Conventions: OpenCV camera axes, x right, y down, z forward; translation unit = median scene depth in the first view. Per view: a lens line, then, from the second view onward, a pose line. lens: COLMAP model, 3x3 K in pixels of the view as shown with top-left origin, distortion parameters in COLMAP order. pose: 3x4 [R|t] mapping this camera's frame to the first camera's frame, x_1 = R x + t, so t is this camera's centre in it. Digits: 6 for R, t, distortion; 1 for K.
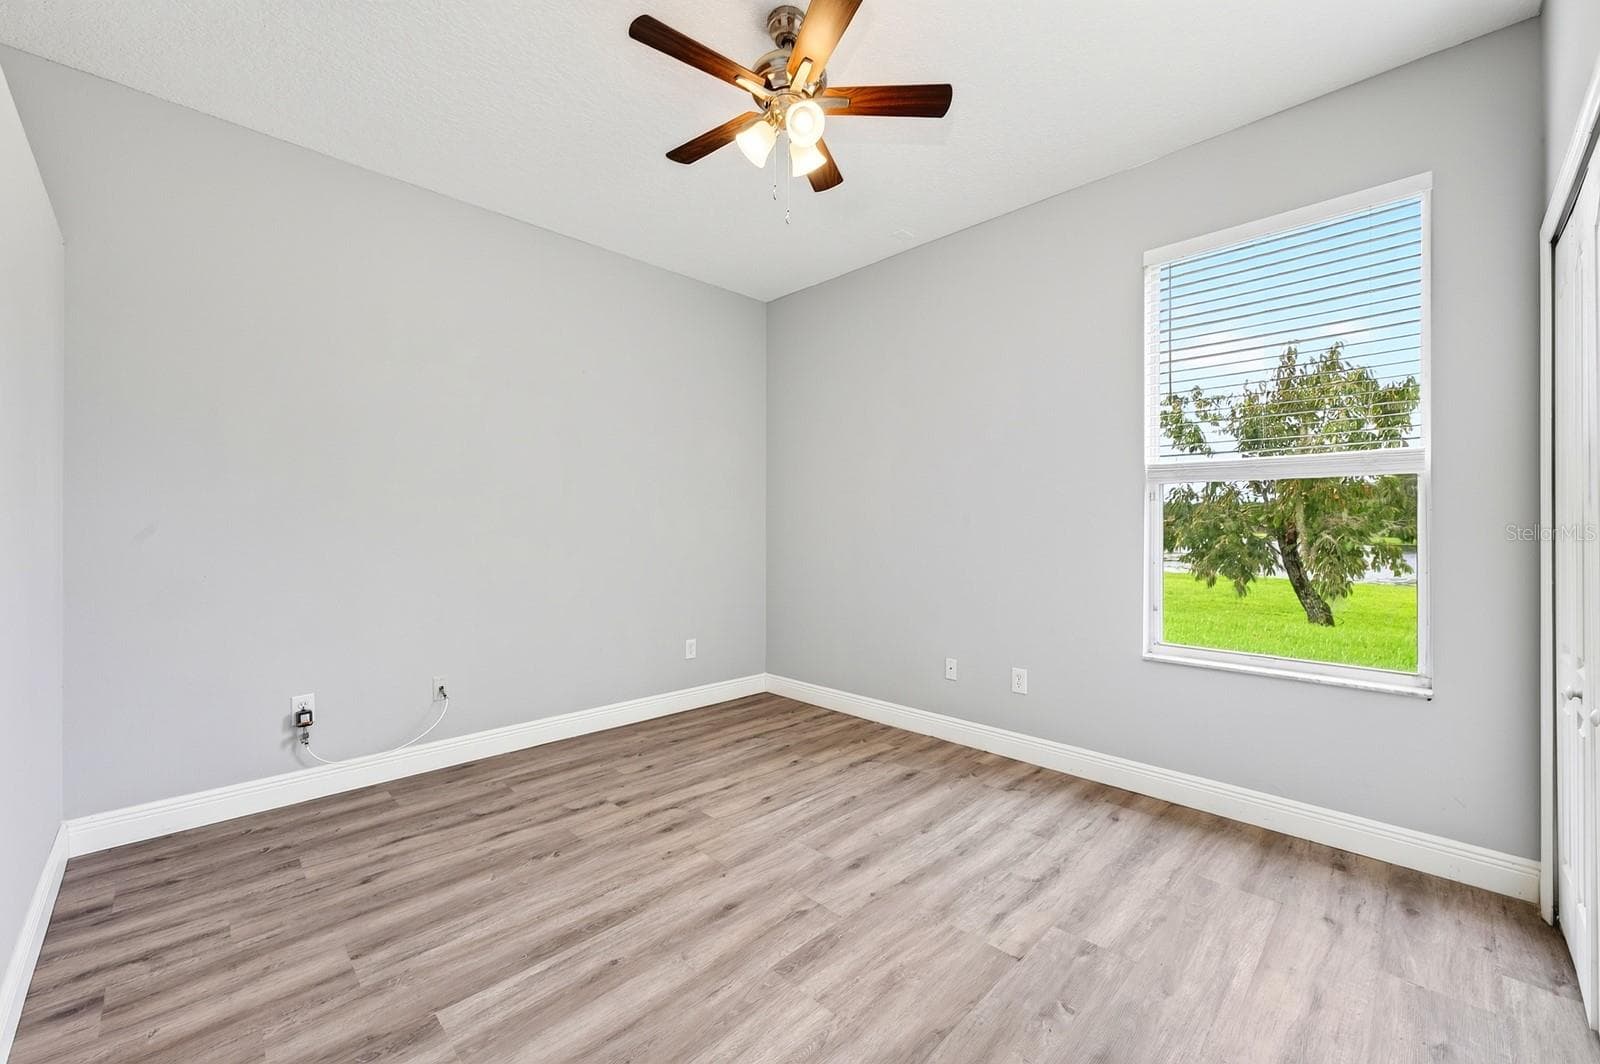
lens RADIAL K [[635.6, 0, 800.0], [0, 635.6, 532.0], [0, 0, 1]] dist [-0.000015, 0.000522]
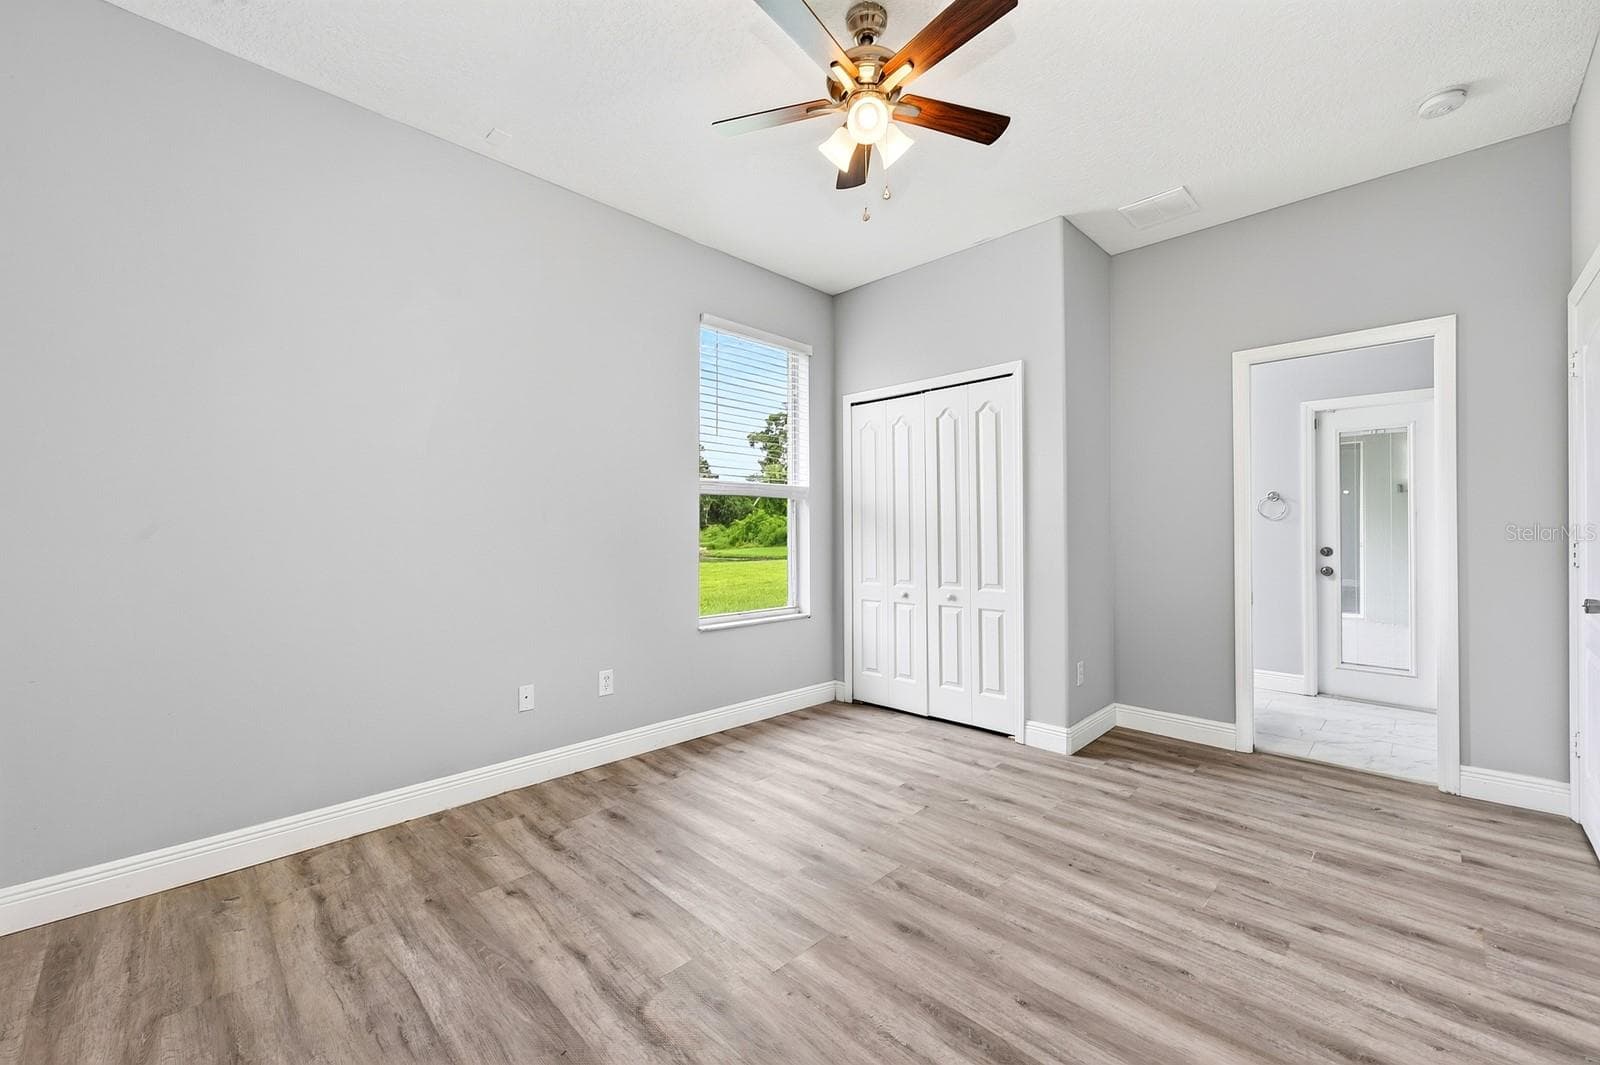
lens RADIAL K [[635.6, 0, 800.0], [0, 635.6, 532.5], [0, 0, 1]] dist [-0.000015, 0.000522]
pose [[-0.015939, -0.001308, 0.999872, -0.707665], [0.003831, 0.999992, 0.001369, 0.002439], [-0.999866, 0.003853, -0.015934, 0.789347]]
